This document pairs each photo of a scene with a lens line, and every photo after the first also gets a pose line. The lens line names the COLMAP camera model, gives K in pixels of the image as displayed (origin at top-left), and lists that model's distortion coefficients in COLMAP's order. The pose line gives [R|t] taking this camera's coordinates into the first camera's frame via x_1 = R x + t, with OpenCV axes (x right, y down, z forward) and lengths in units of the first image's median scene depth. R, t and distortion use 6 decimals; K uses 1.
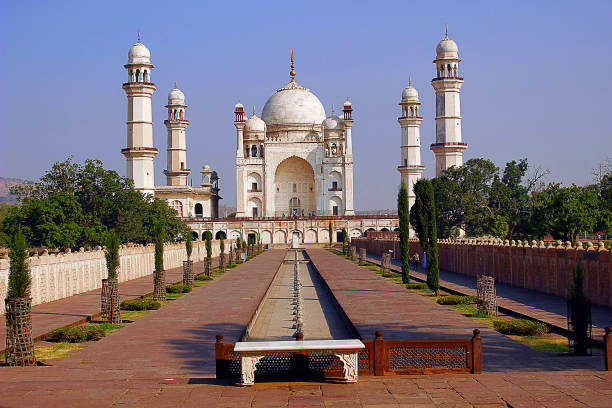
lens RADIAL K [[963.8, 0, 304.9], [0, 963.8, 182.1], [0, 0, 1]] dist [0.115323, 0.041490]
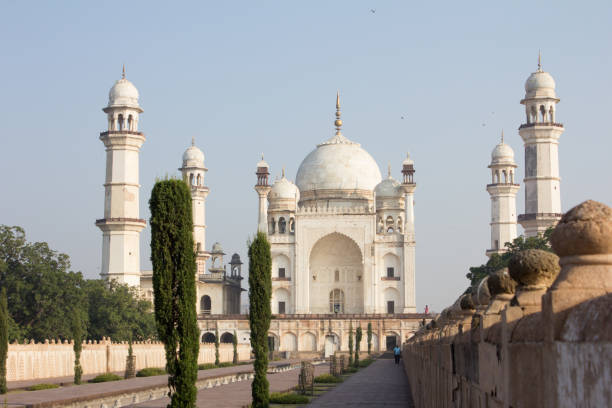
lens RADIAL K [[1182.6, 0, 306.0], [0, 1182.6, 204.0], [0, 0, 1]] dist [0.055770, 0.037859]
pose [[0.996235, 0.003247, -0.086632, 0.046734], [-0.008692, 0.998004, -0.062552, 0.008466], [0.086256, 0.063070, 0.994275, 0.100431]]
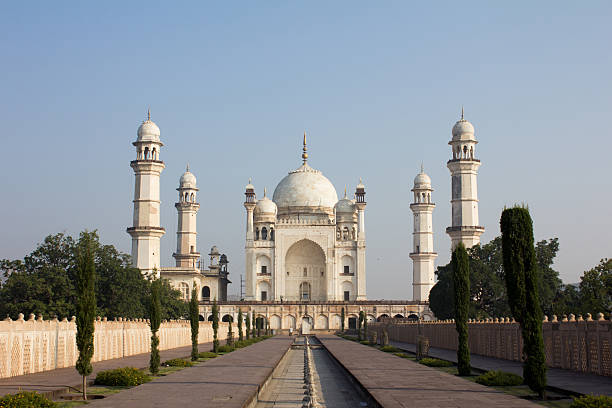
lens RADIAL K [[906.0, 0, 306.0], [0, 906.0, 204.0], [0, 0, 1]] dist [-0.011772, 0.022073]
pose [[0.999852, 0.013541, -0.010652, -0.001042], [-0.014322, 0.996922, -0.077084, 0.008624], [0.009576, 0.077225, 0.996968, 0.088840]]
